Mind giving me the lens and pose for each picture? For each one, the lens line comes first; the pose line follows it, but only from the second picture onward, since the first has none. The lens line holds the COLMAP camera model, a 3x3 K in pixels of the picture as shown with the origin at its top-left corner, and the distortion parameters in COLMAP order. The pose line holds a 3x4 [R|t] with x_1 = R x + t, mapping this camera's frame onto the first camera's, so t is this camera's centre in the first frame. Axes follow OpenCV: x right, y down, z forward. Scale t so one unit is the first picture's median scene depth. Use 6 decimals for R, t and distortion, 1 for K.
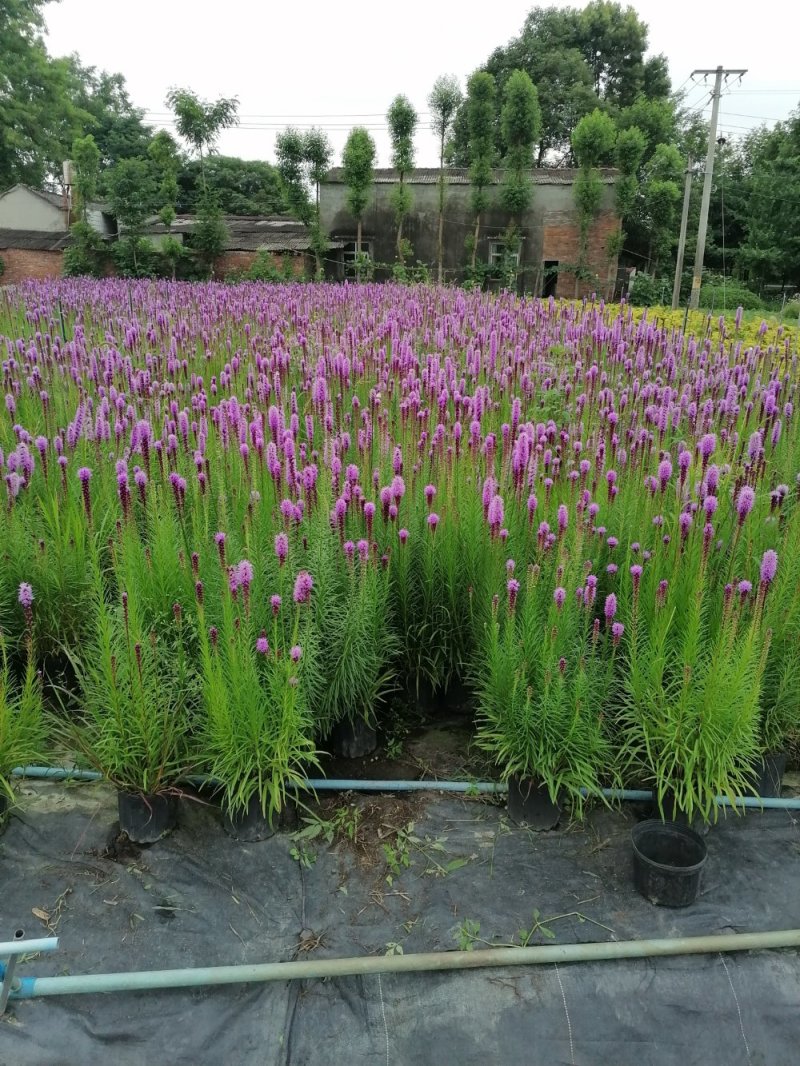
lens RADIAL K [[818.2, 0, 400.0], [0, 818.2, 533.0], [0, 0, 1]] dist [0.085176, -0.104953]
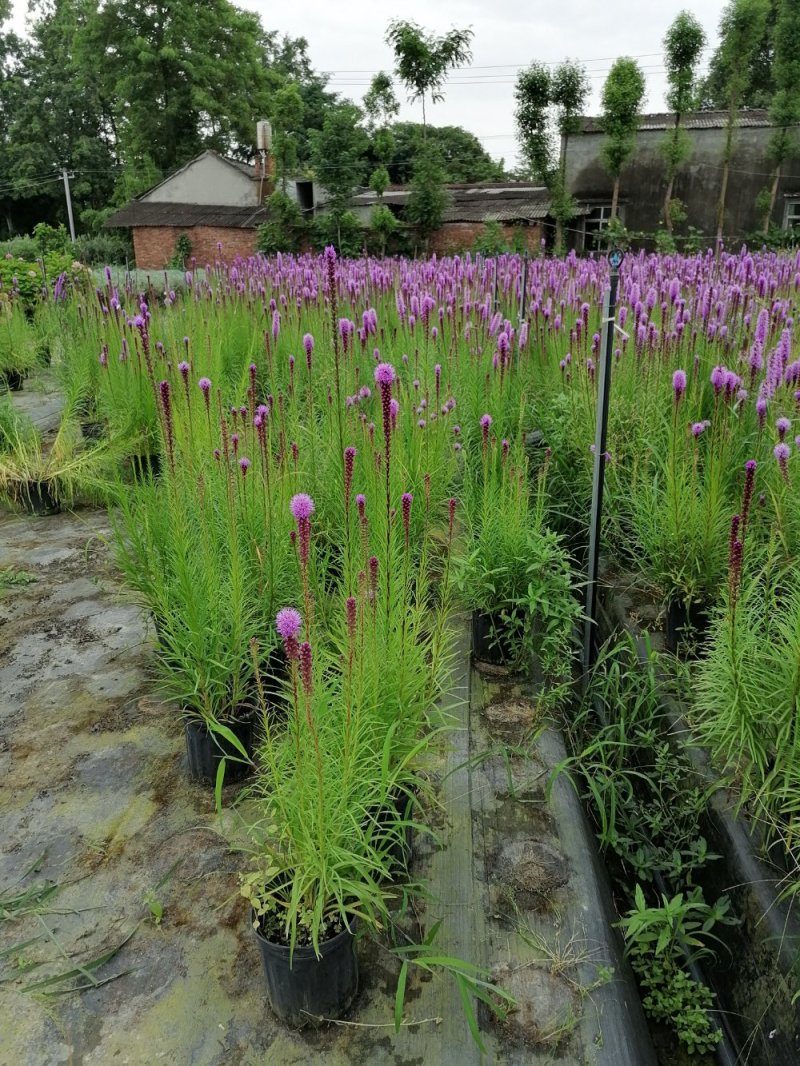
lens RADIAL K [[818.2, 0, 400.0], [0, 818.2, 533.0], [0, 0, 1]] dist [0.085176, -0.104953]
pose [[0.986235, 0.036719, -0.161222, -0.110875], [-0.033847, 0.999216, 0.020526, -0.050337], [0.161849, -0.014786, 0.986705, 0.183142]]
